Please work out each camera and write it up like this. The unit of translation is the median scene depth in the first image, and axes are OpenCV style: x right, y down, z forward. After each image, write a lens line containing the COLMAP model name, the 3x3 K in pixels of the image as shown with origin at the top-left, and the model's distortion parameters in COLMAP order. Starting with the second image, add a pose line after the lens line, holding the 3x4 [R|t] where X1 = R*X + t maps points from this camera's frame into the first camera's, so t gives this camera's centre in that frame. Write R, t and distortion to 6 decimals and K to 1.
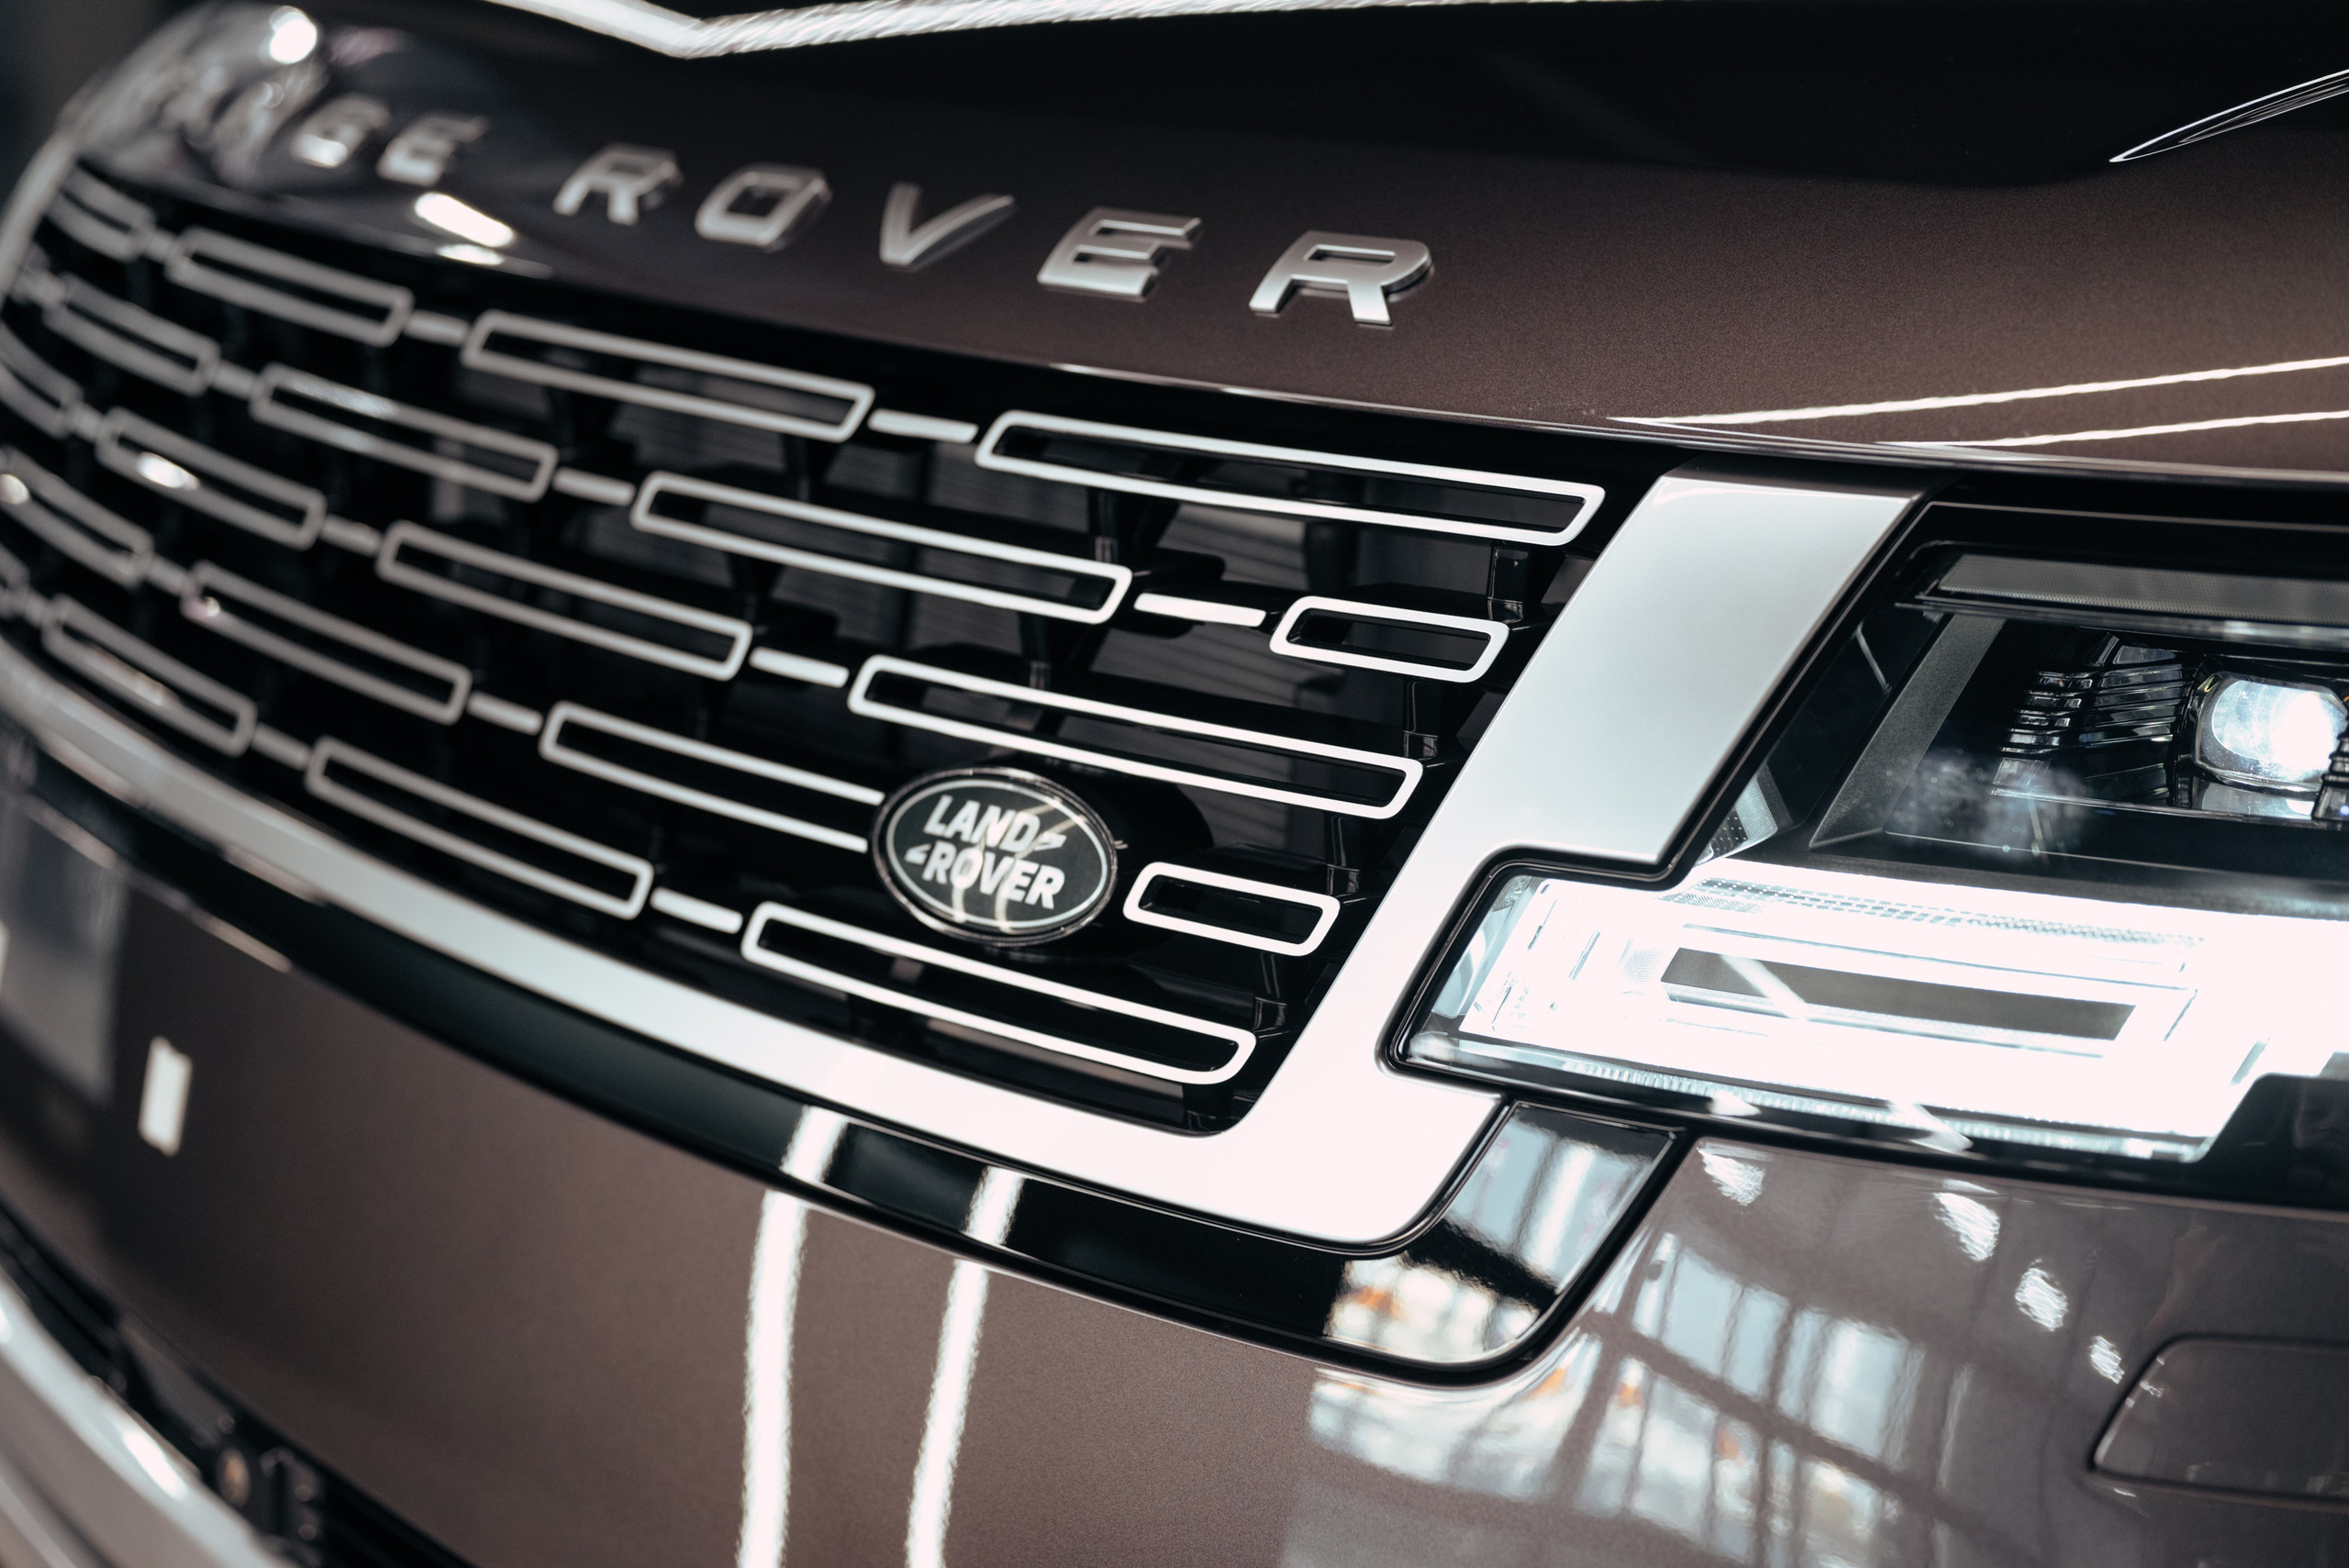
lens RADIAL K [[3233.5, 0, 1174.5], [0, 3233.5, 784.0], [0, 0, 1]] dist [0.008895, 0.078857]
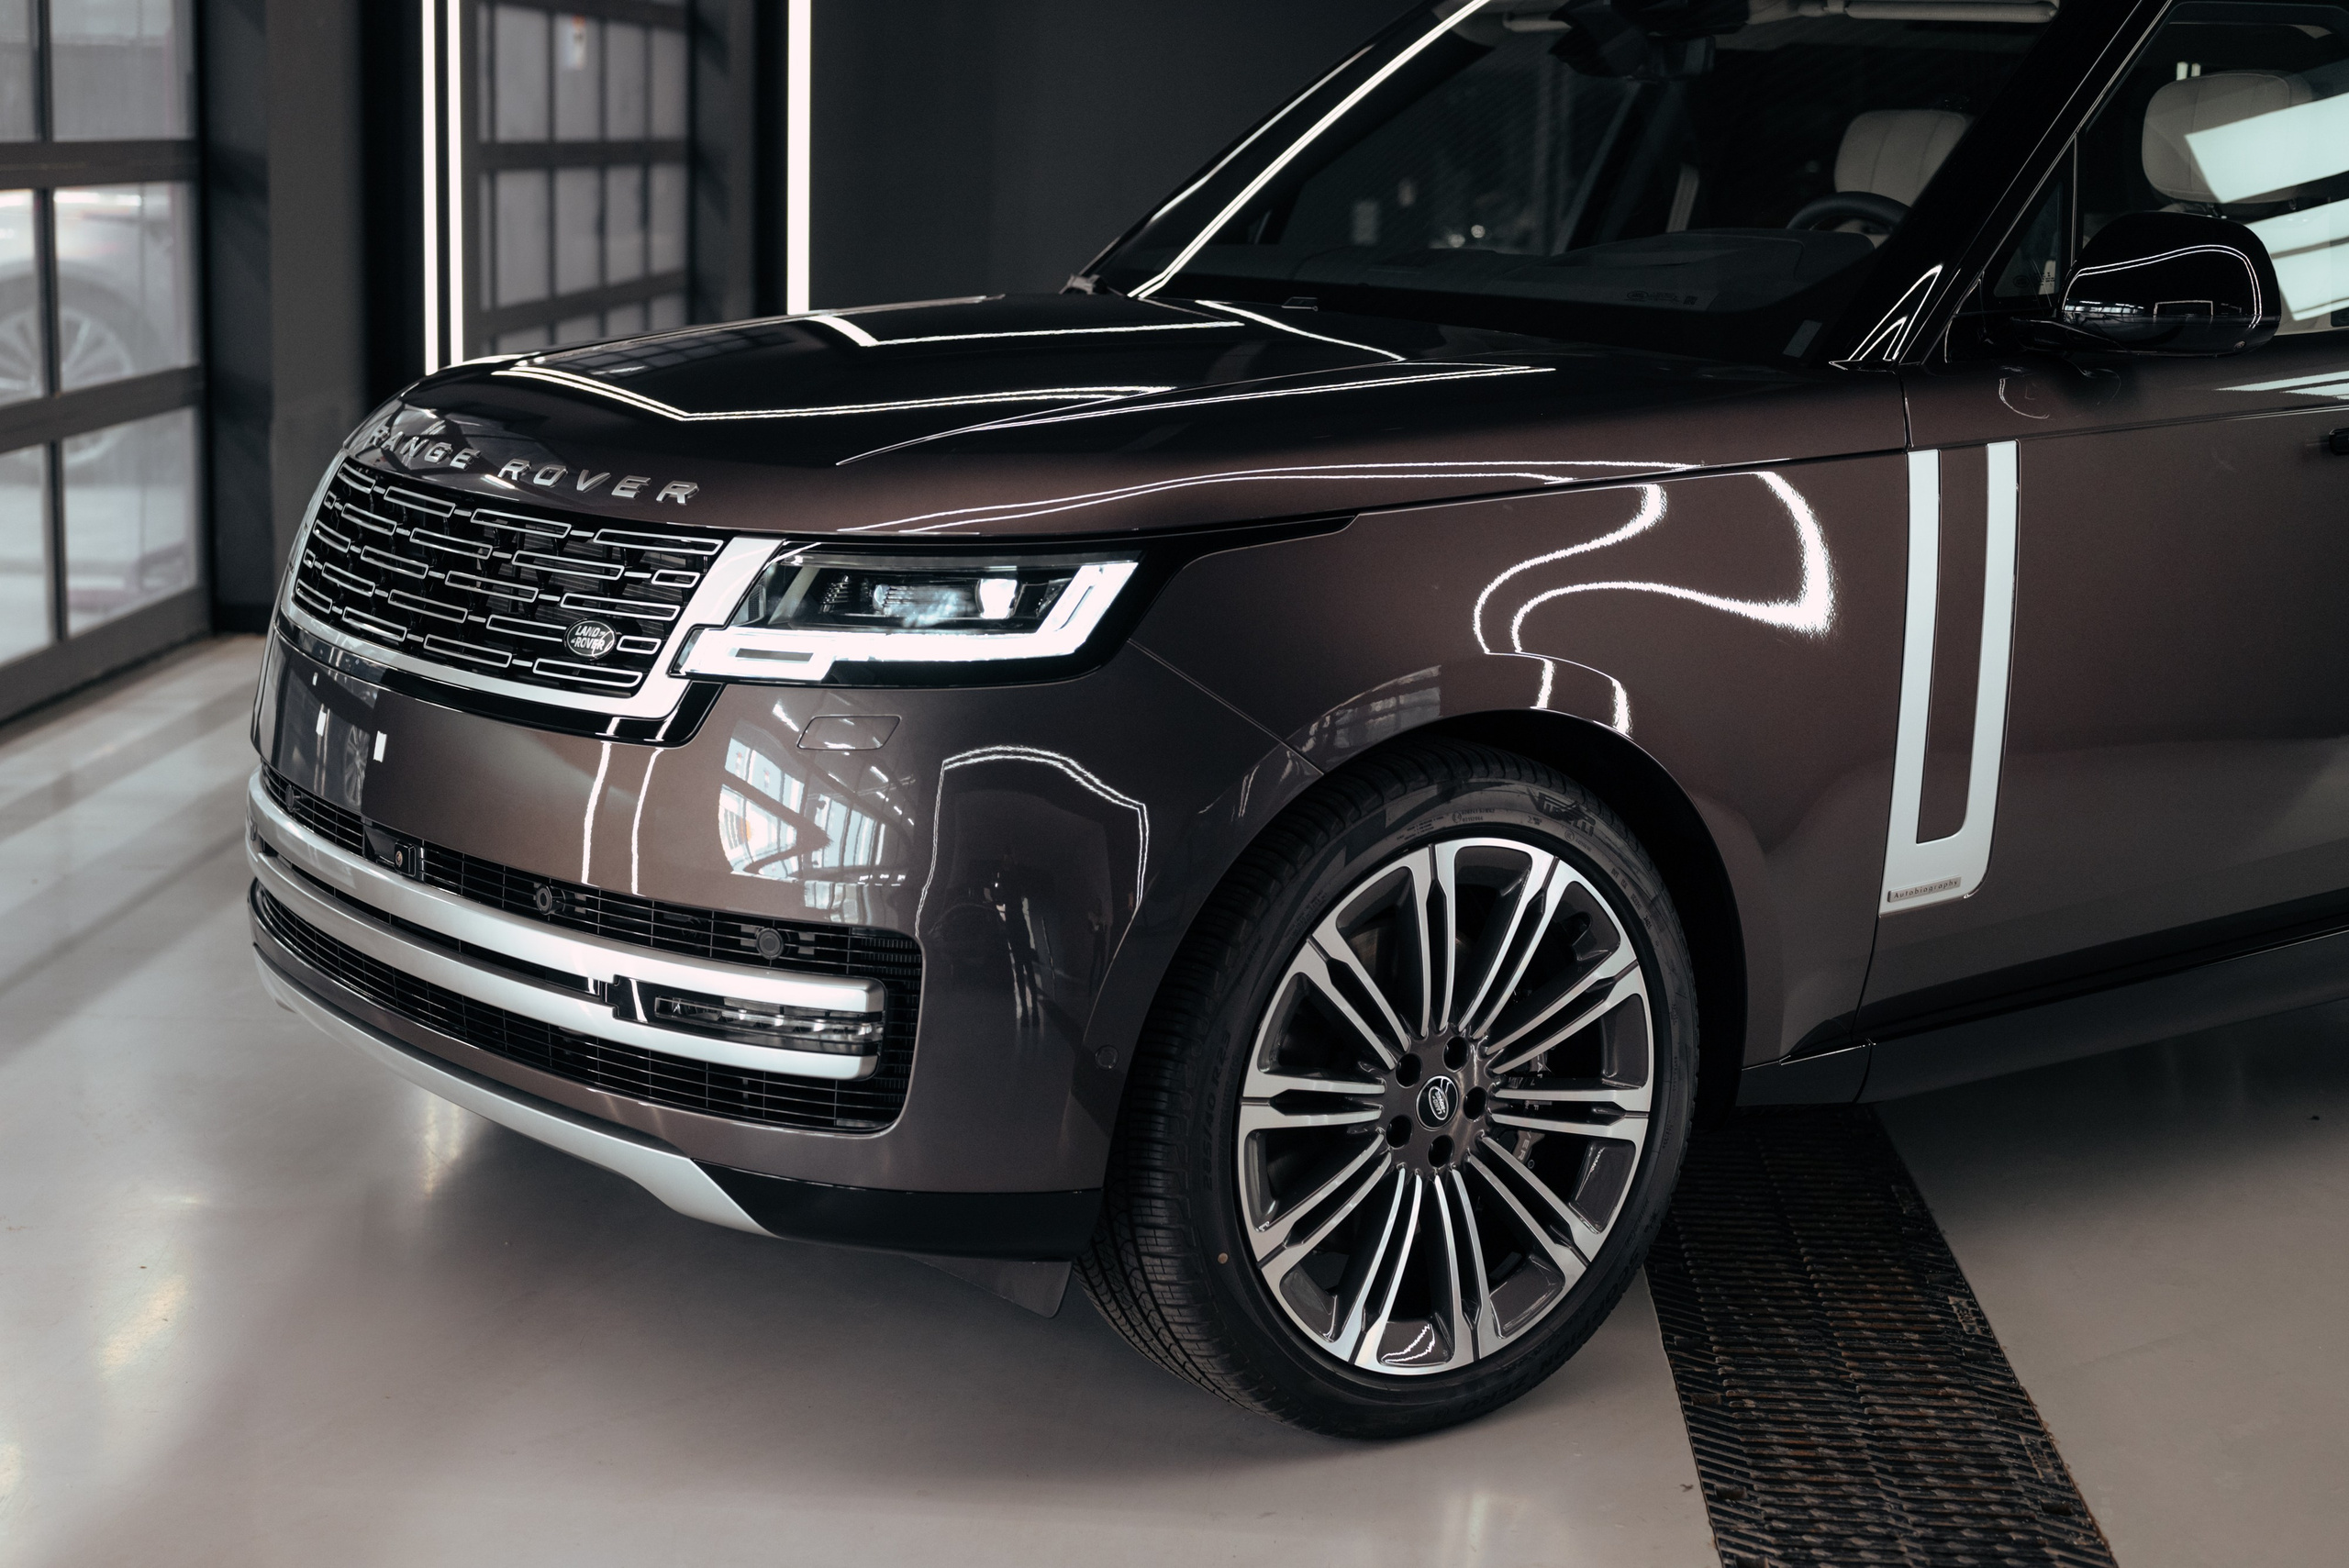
lens RADIAL K [[3233.5, 0, 1174.5], [0, 3233.5, 784.0], [0, 0, 1]] dist [0.008895, 0.078857]
pose [[0.998463, -0.013118, -0.053844, 0.820817], [0.009445, 0.997646, -0.067921, 0.448637], [0.054609, 0.067308, 0.996237, -2.730929]]
